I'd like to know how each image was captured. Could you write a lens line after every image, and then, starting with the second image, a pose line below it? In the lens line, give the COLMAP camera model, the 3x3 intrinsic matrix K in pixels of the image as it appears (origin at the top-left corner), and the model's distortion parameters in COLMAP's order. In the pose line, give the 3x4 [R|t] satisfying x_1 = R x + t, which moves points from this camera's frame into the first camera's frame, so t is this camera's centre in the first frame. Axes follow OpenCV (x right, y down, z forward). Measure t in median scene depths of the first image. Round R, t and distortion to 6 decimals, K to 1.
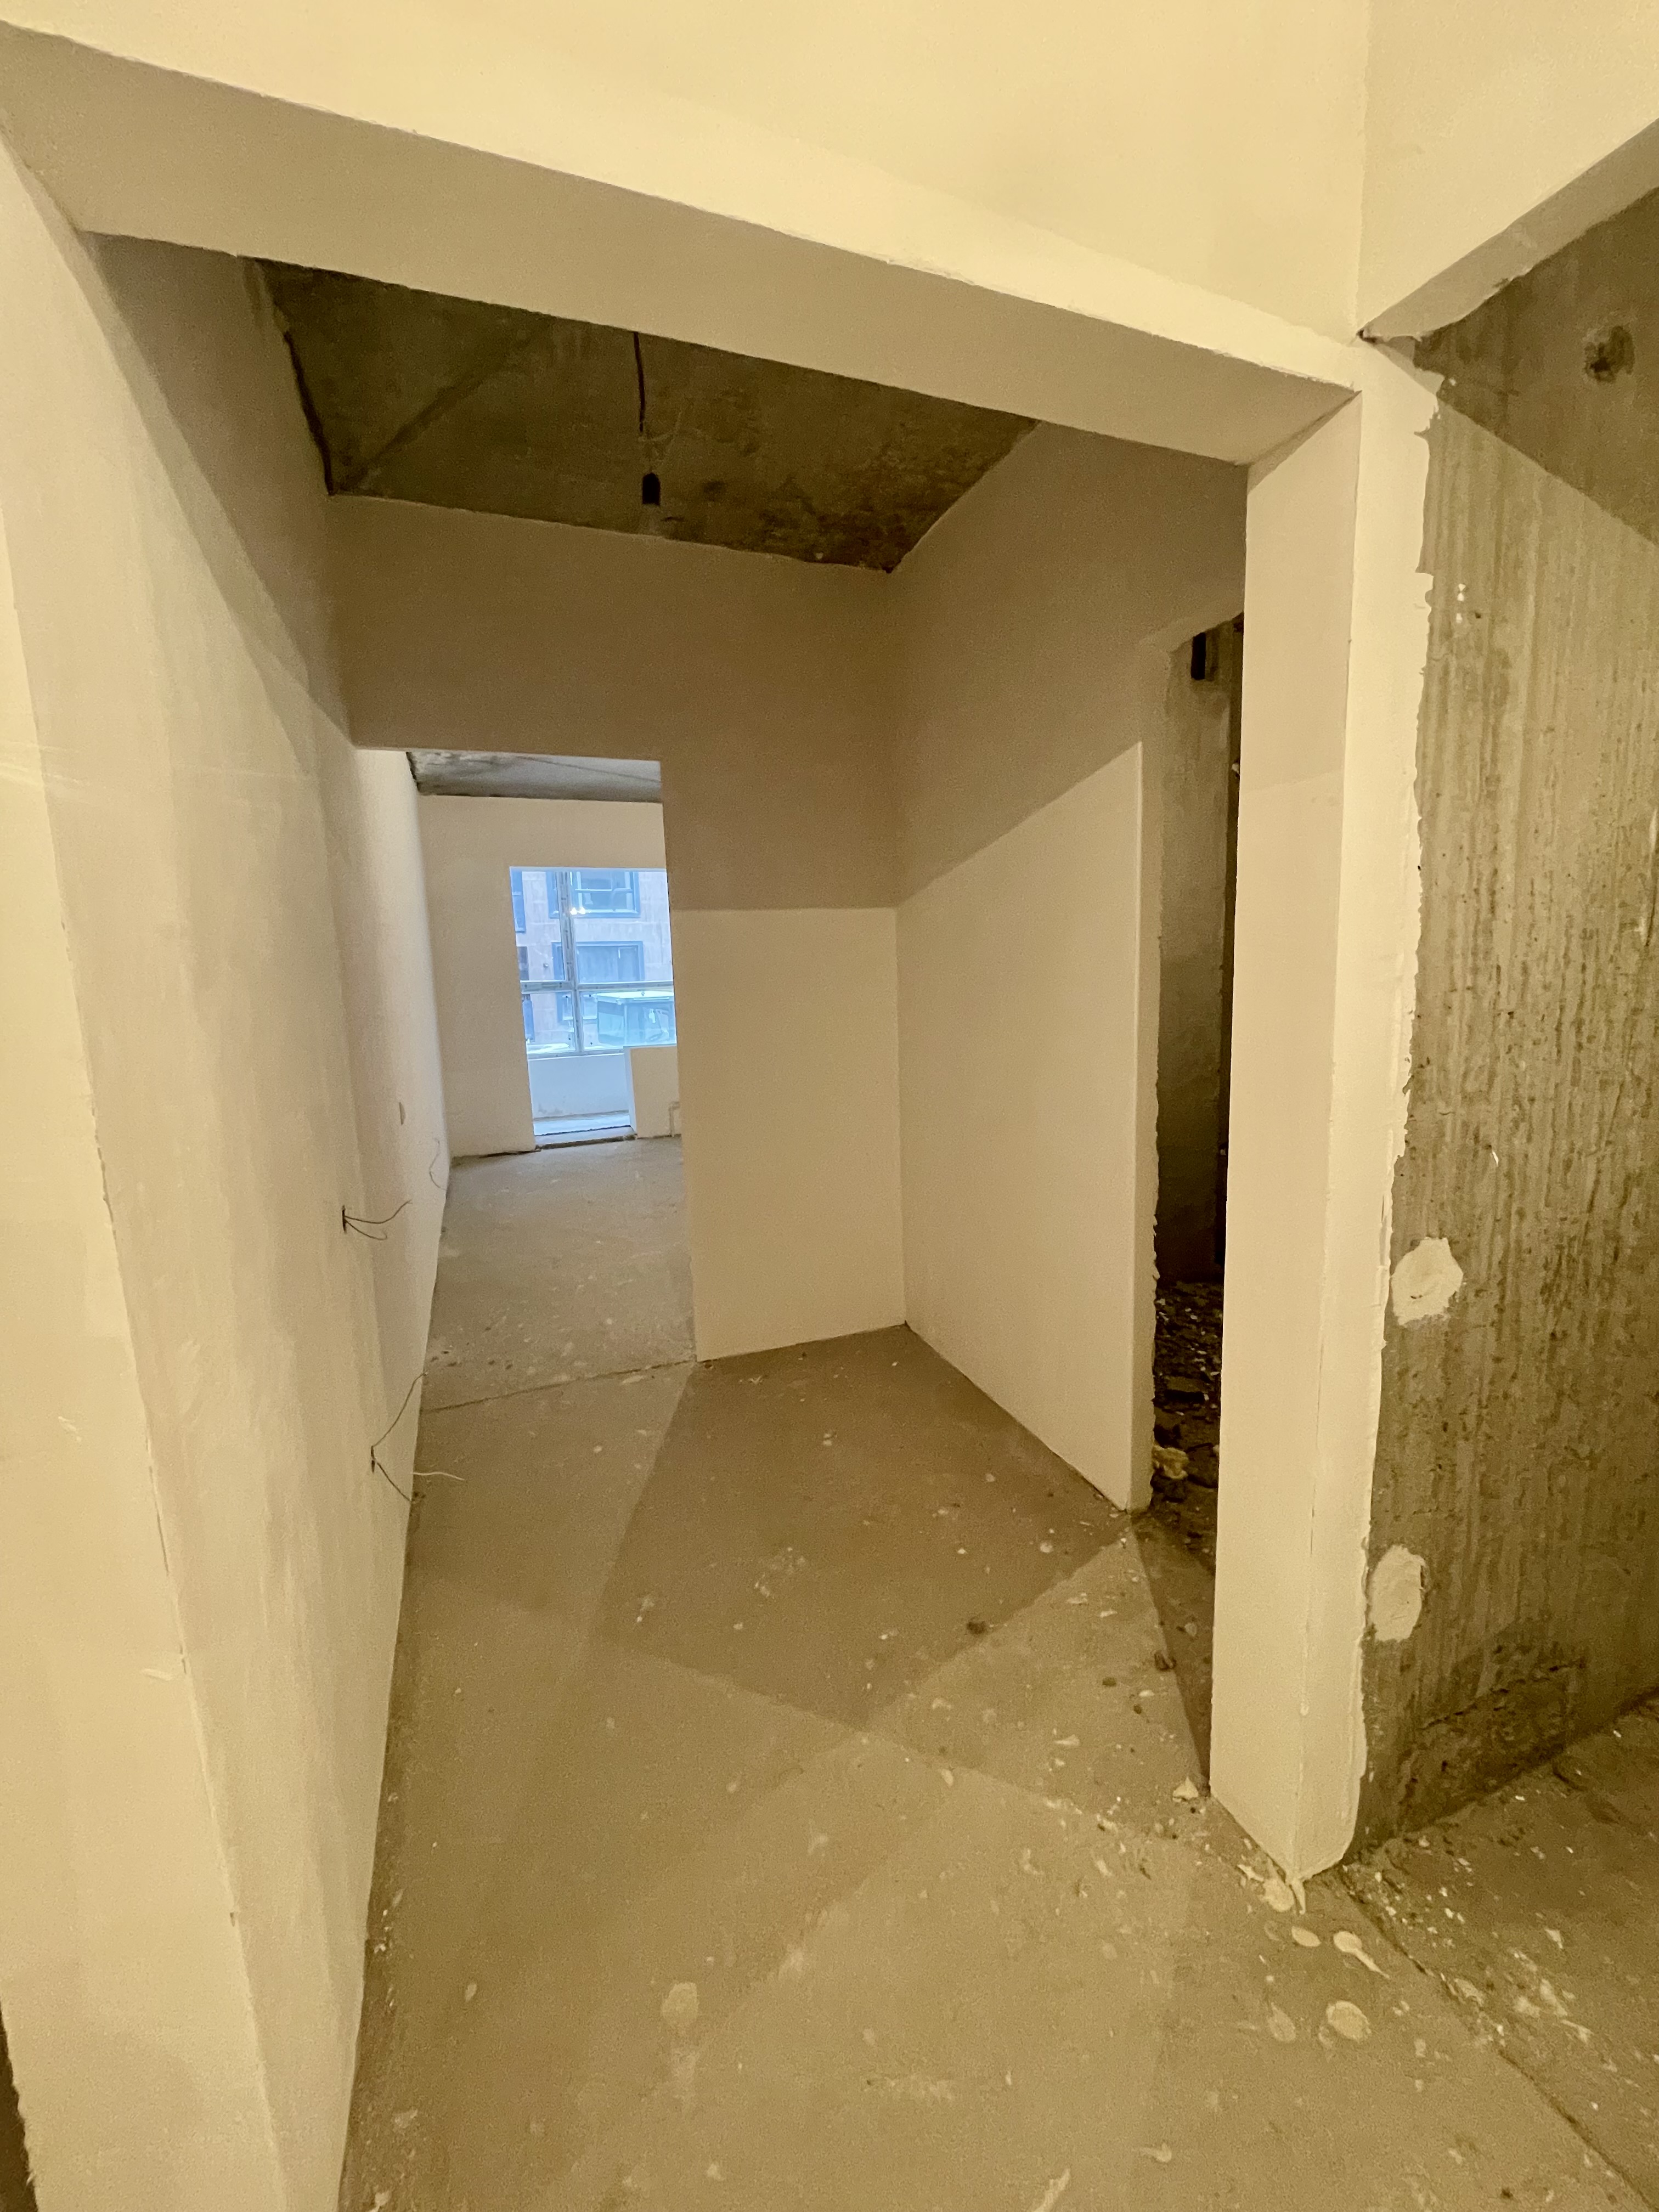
lens RADIAL K [[893.9, 0, 825.8], [0, 893.9, 1107.2], [0, 0, 1]] dist [-0.000957, -0.001100]
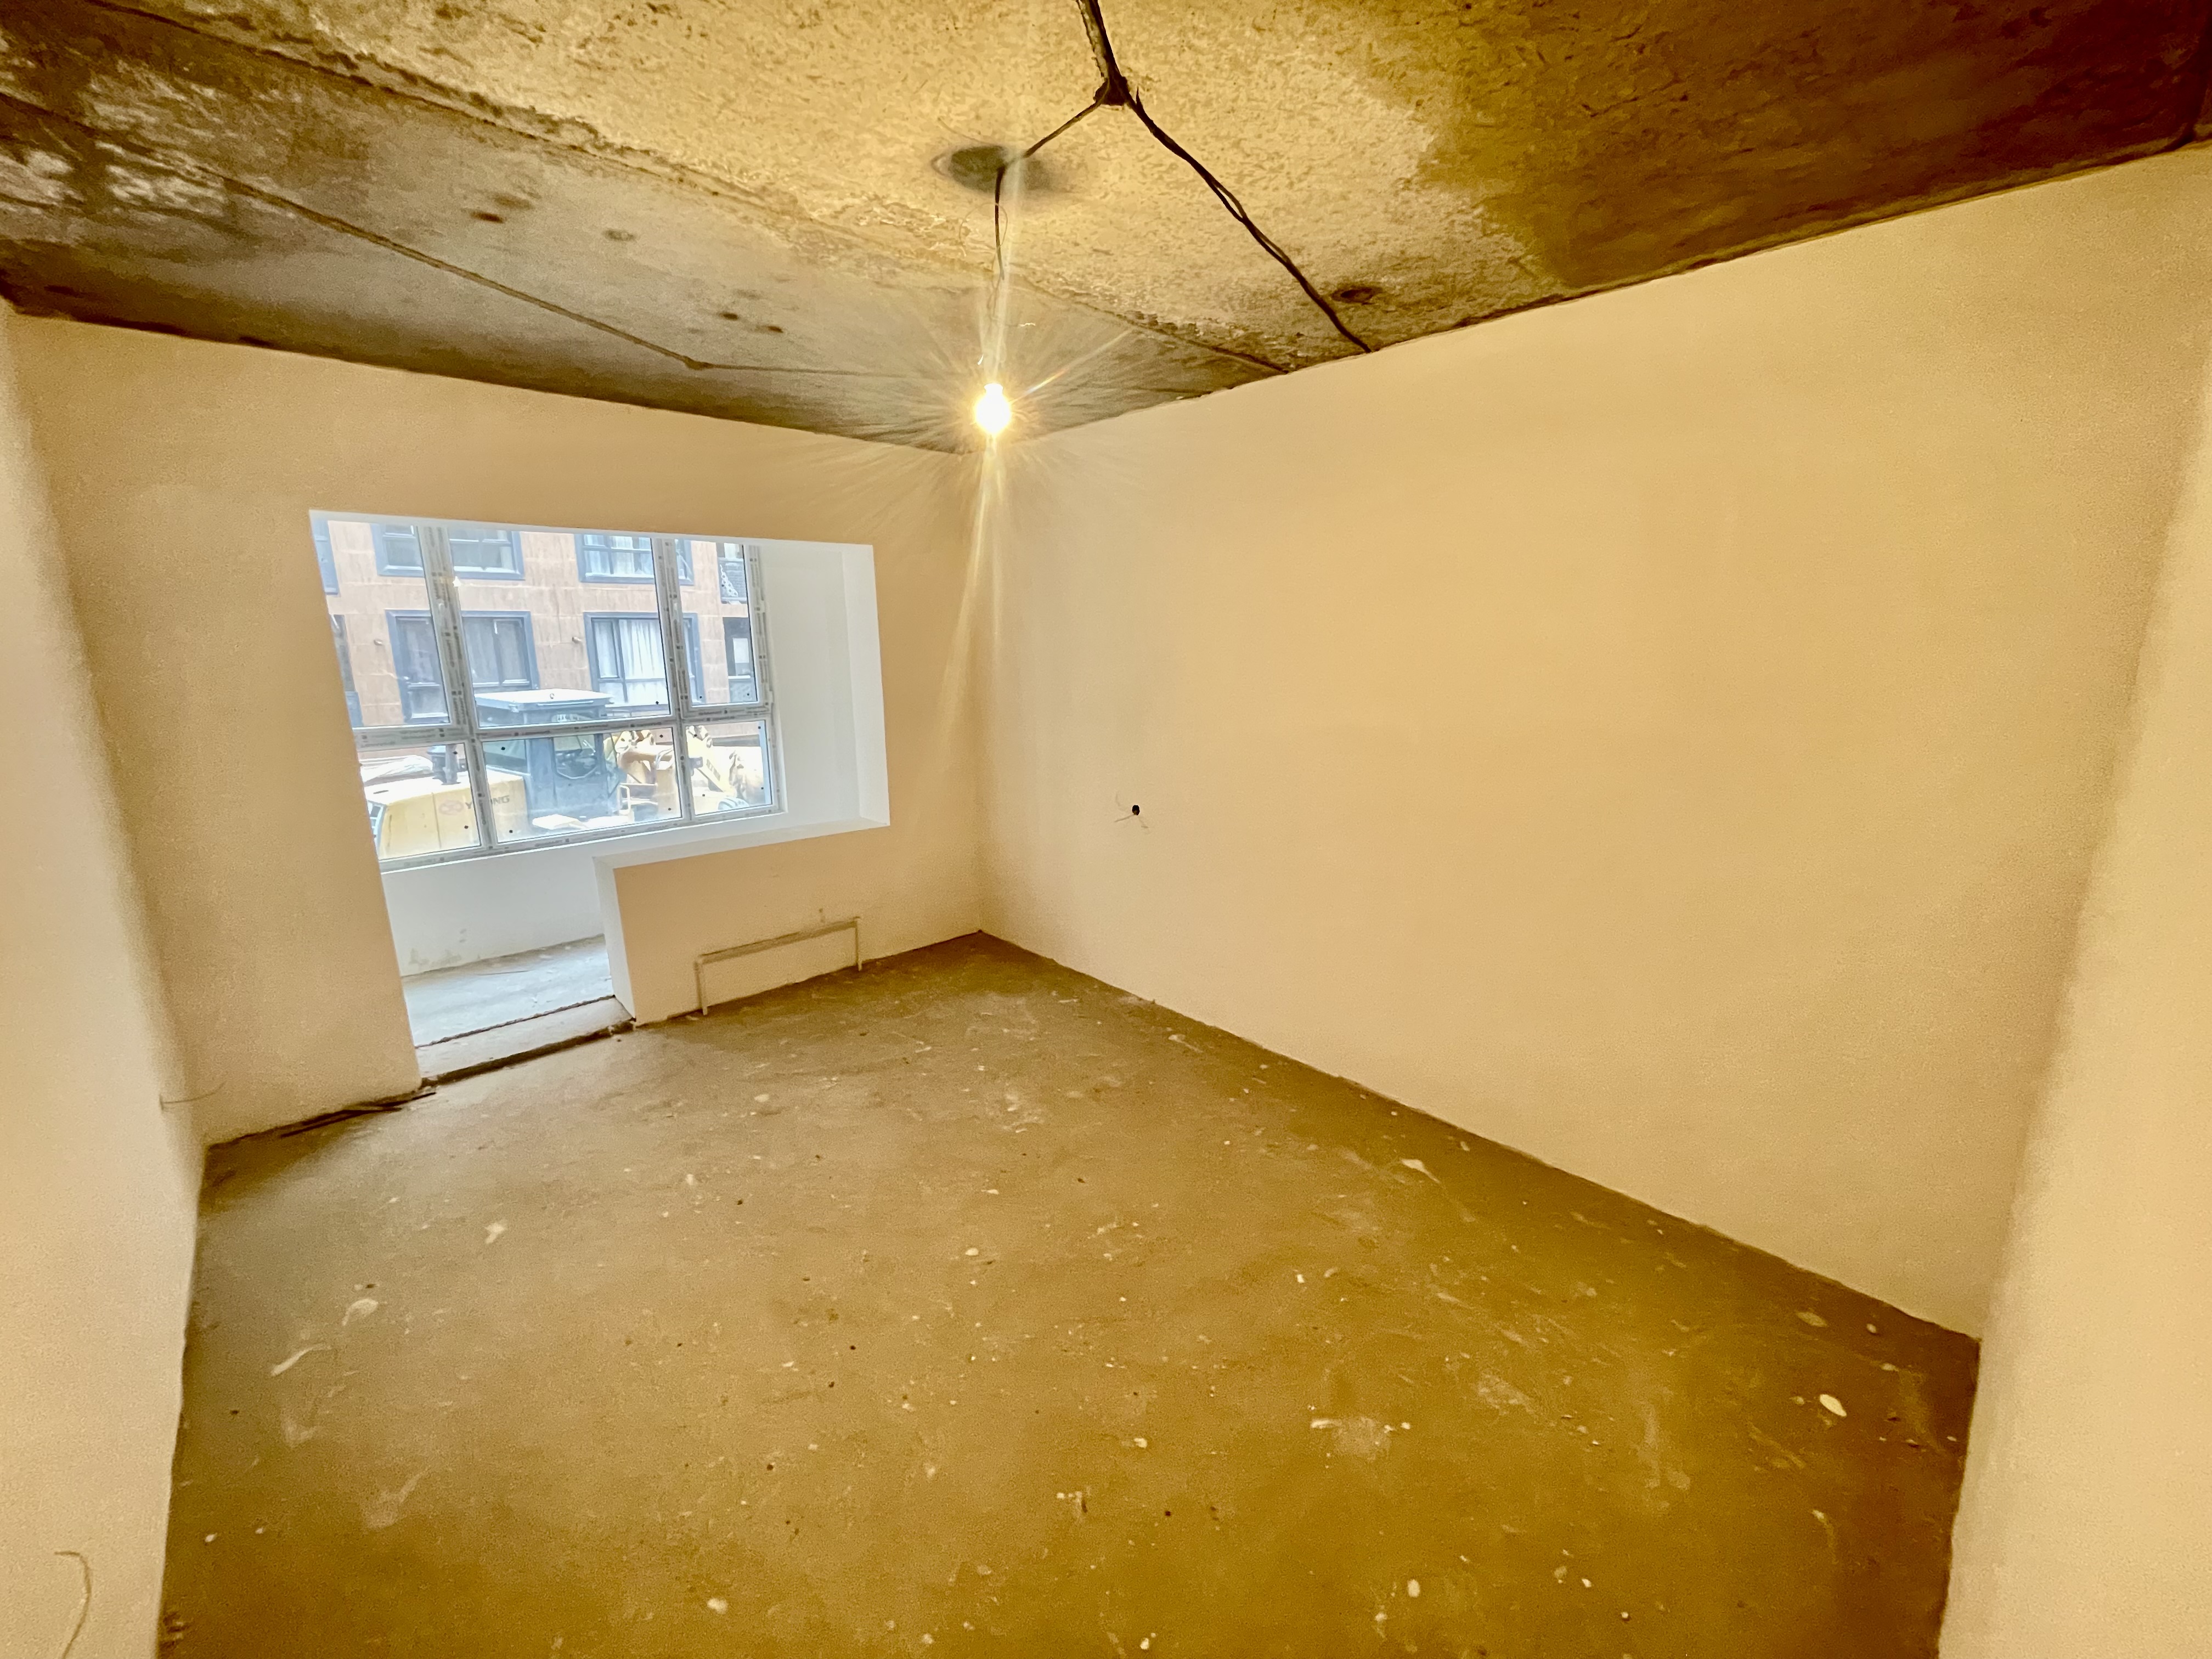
lens RADIAL K [[893.9, 0, 1113.9], [0, 893.9, 824.4], [0, 0, 1]] dist [-0.000957, -0.001100]
pose [[0.928090, -0.051913, 0.368719, -0.131815], [0.034649, 0.997978, 0.053295, -0.108979], [-0.370740, -0.036687, 0.928012, 0.368990]]
